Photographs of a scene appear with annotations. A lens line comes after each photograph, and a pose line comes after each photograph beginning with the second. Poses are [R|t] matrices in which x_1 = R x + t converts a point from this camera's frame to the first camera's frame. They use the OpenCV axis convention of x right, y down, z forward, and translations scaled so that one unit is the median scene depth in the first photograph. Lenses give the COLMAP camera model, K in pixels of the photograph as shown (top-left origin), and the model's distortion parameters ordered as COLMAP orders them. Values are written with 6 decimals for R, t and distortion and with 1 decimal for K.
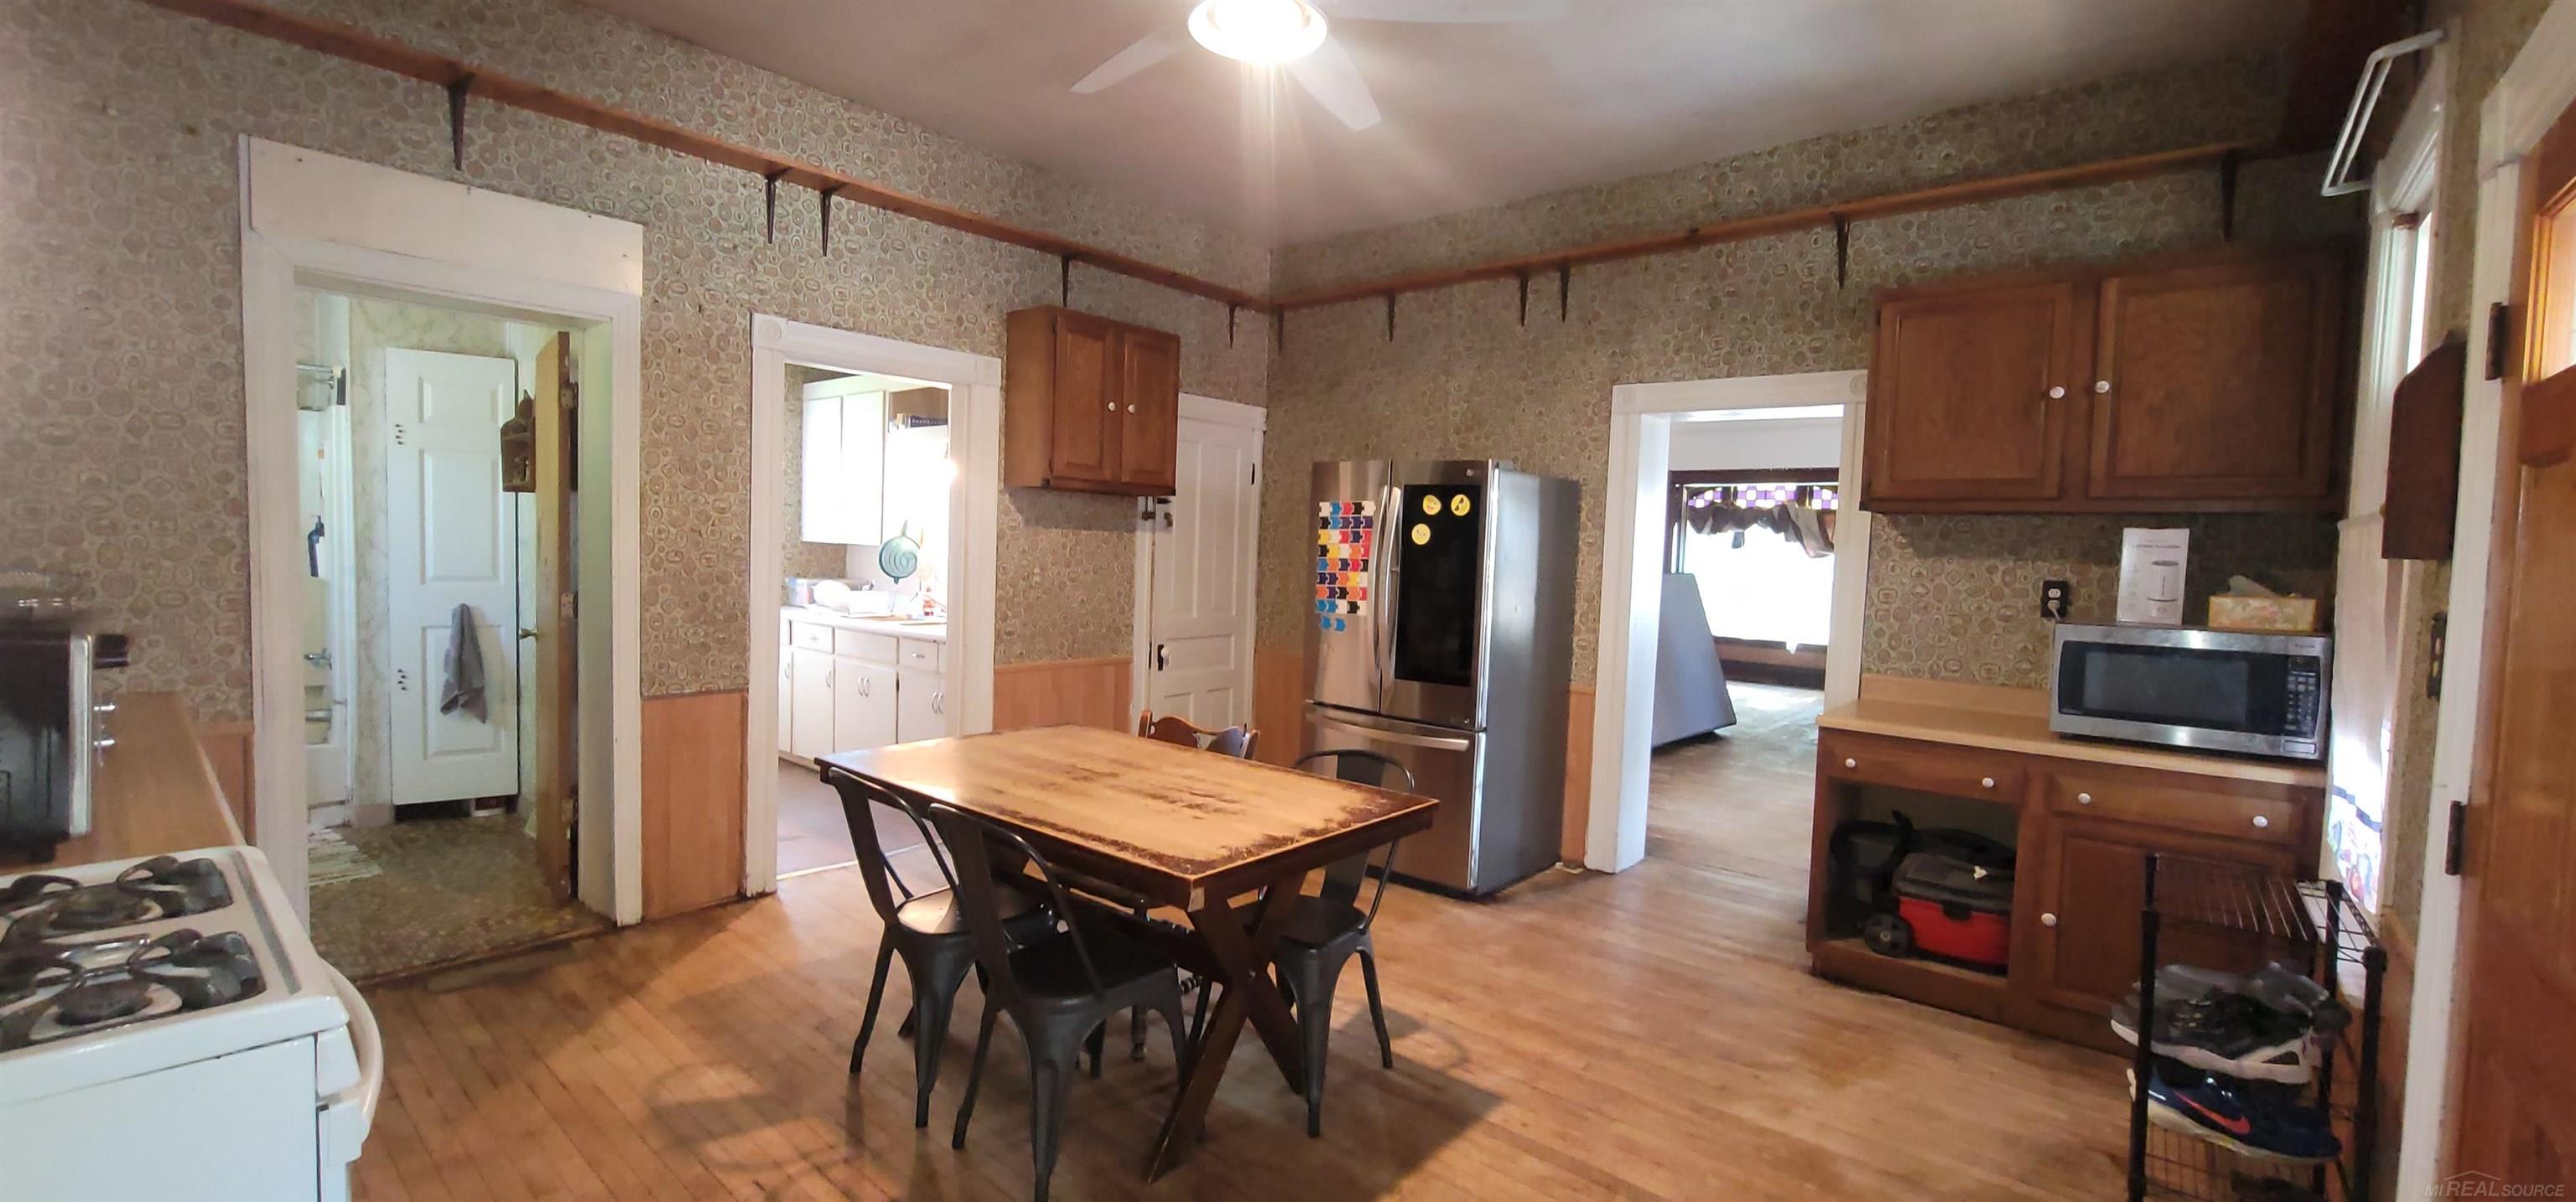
lens RADIAL K [[1056.5, 0, 1286.7], [0, 1056.5, 602.4], [0, 0, 1]] dist [-0.007734, 0.001740]
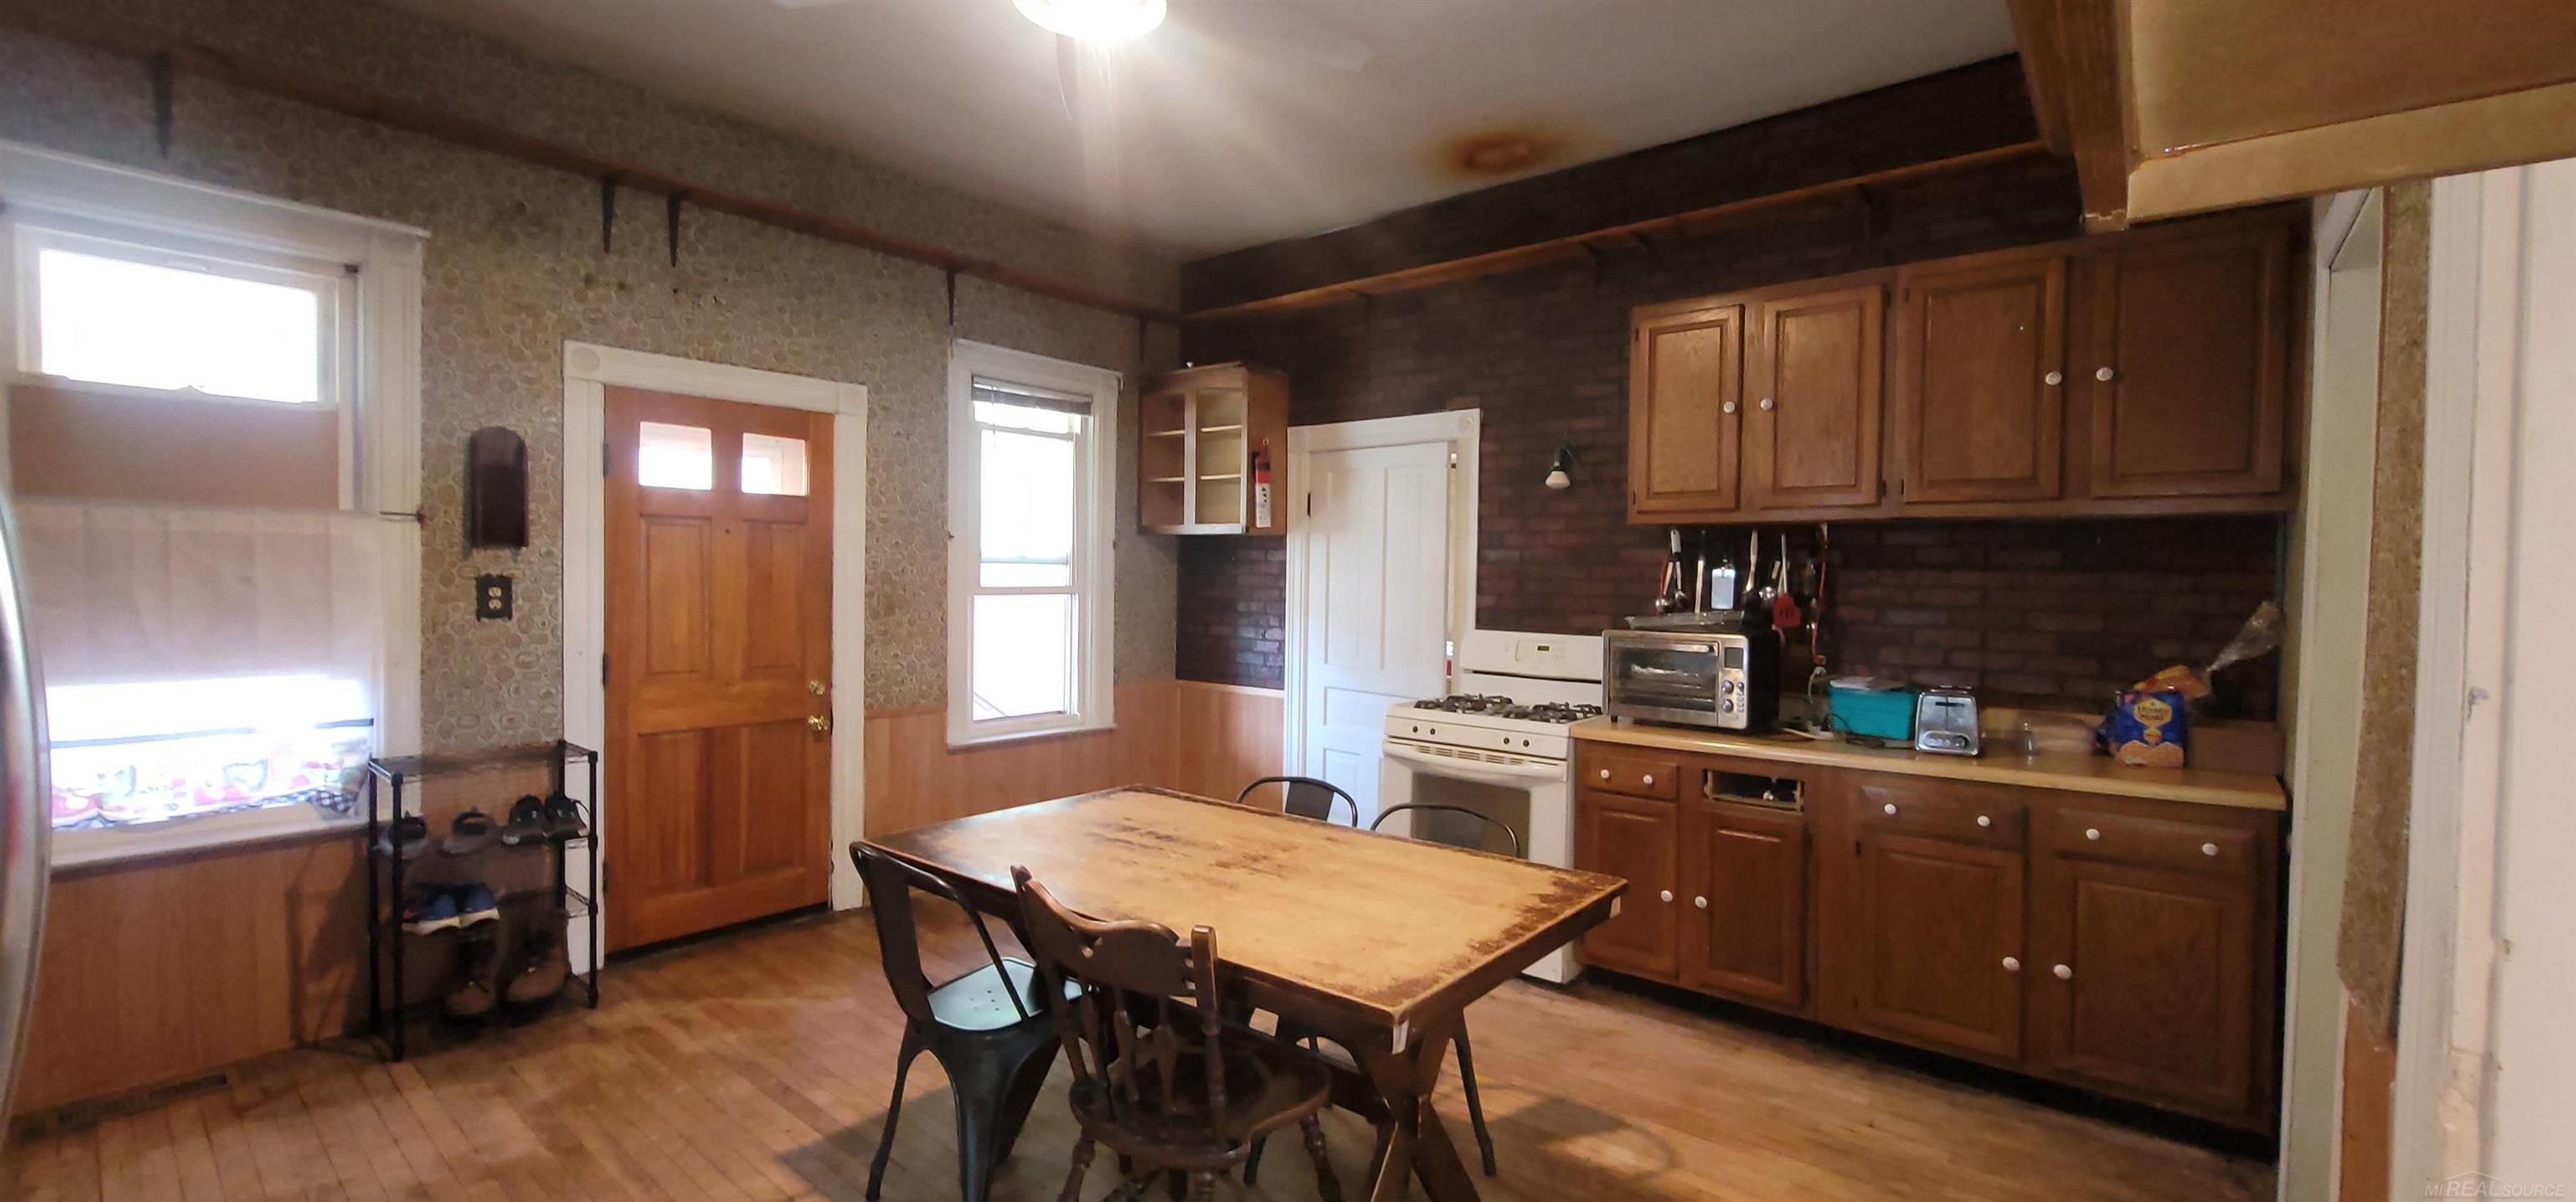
lens RADIAL K [[1056.5, 0, 1289.5], [0, 1056.5, 603.5], [0, 0, 1]] dist [-0.007734, 0.001740]
pose [[-0.998612, -0.048422, -0.020721, -0.144104], [-0.050025, 0.995080, 0.085514, -0.080953], [0.016478, 0.086431, -0.996122, 1.369944]]
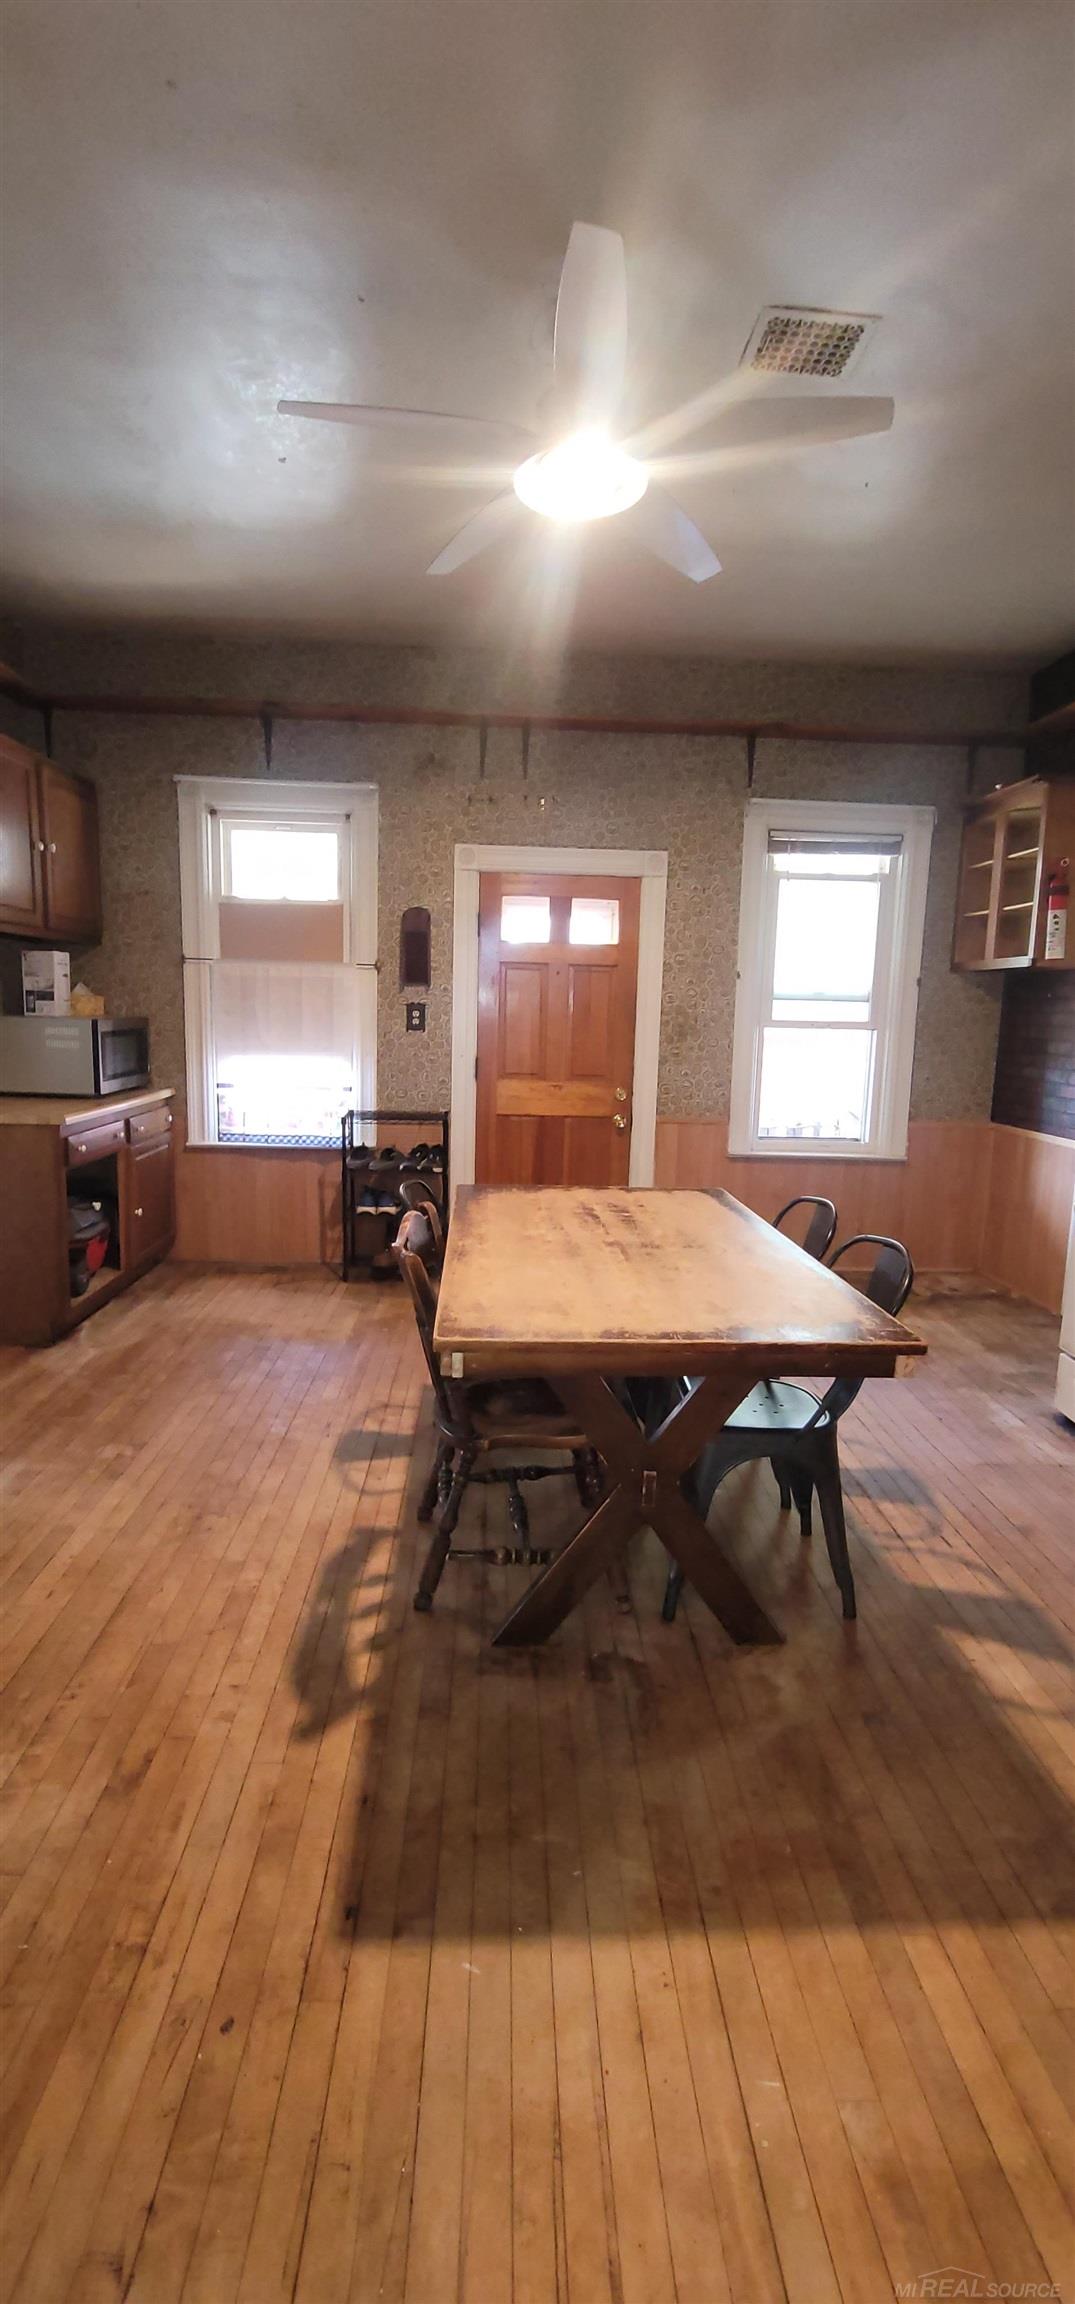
lens RADIAL K [[945.1, 0, 538.3], [0, 945.1, 1154.7], [0, 0, 1]] dist [-0.007734, 0.001740]
pose [[-0.683635, -0.162835, 0.711426, -0.536861], [-0.007561, 0.976320, 0.216200, -0.071295], [-0.729785, 0.142423, -0.668678, 1.224755]]
